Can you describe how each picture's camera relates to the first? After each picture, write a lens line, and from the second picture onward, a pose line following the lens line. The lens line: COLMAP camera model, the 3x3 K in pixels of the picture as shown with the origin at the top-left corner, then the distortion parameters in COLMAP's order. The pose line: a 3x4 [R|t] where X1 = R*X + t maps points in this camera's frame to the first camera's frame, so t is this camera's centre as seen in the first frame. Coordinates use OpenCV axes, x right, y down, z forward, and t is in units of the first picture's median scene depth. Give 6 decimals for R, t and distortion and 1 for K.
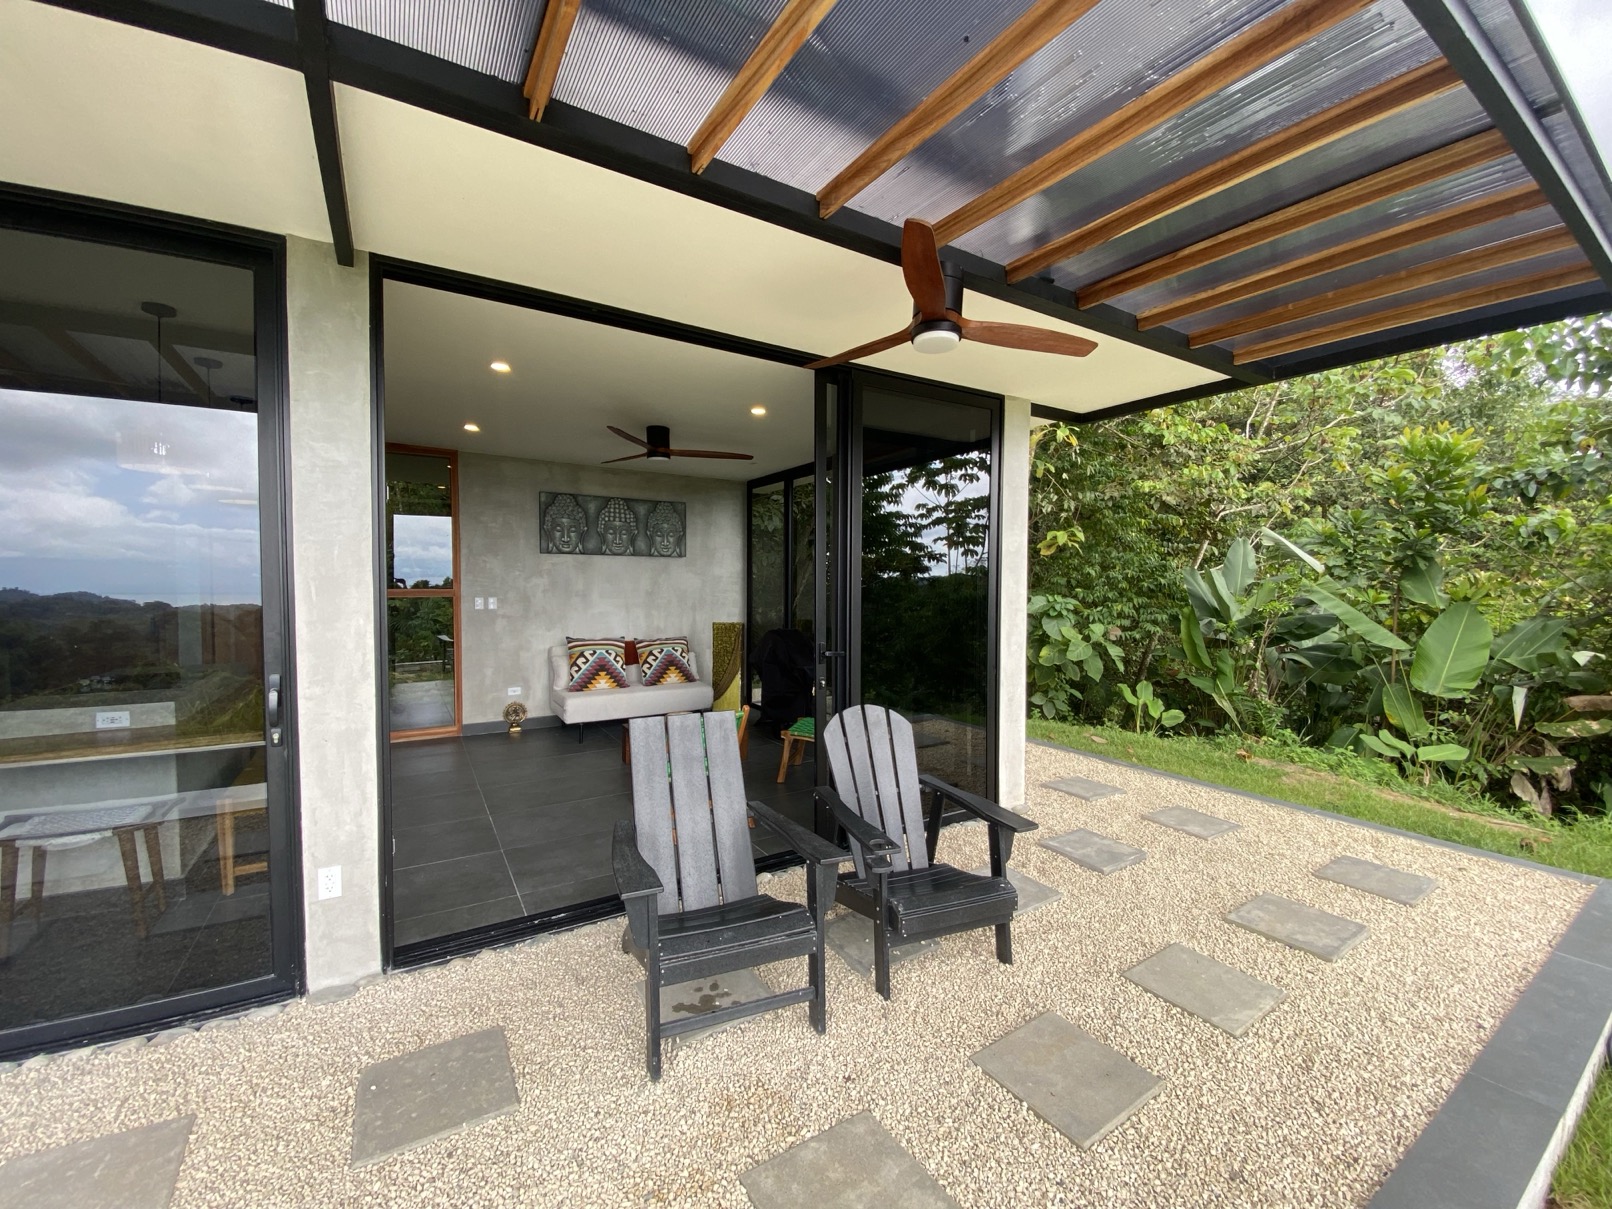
lens RADIAL K [[650.0, 0, 799.2], [0, 650.0, 605.3], [0, 0, 1]] dist [0.032926, -0.025179]
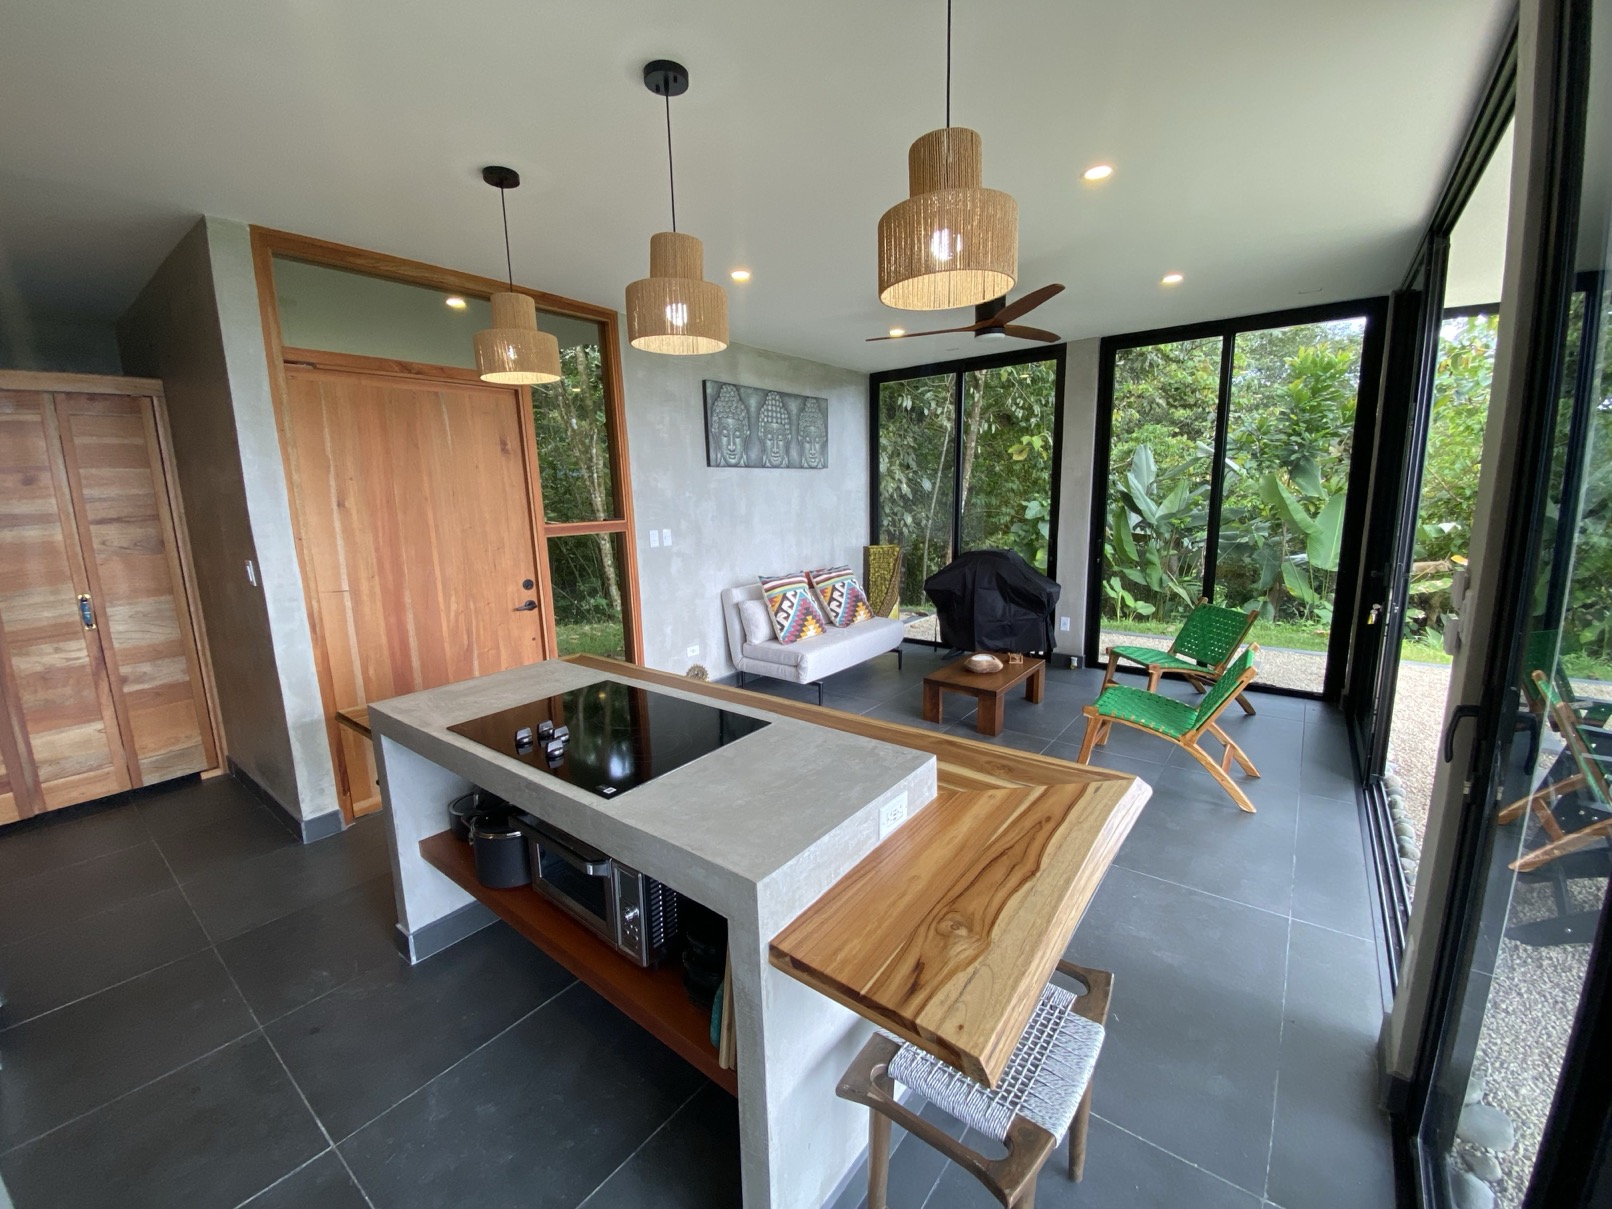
lens RADIAL K [[650.0, 0, 799.2], [0, 650.0, 605.3], [0, 0, 1]] dist [0.032926, -0.025179]
pose [[0.938405, -0.087896, 0.334172, -0.535366], [0.041754, 0.988864, 0.142845, -0.023797], [-0.343006, -0.120093, 0.931625, 0.243090]]
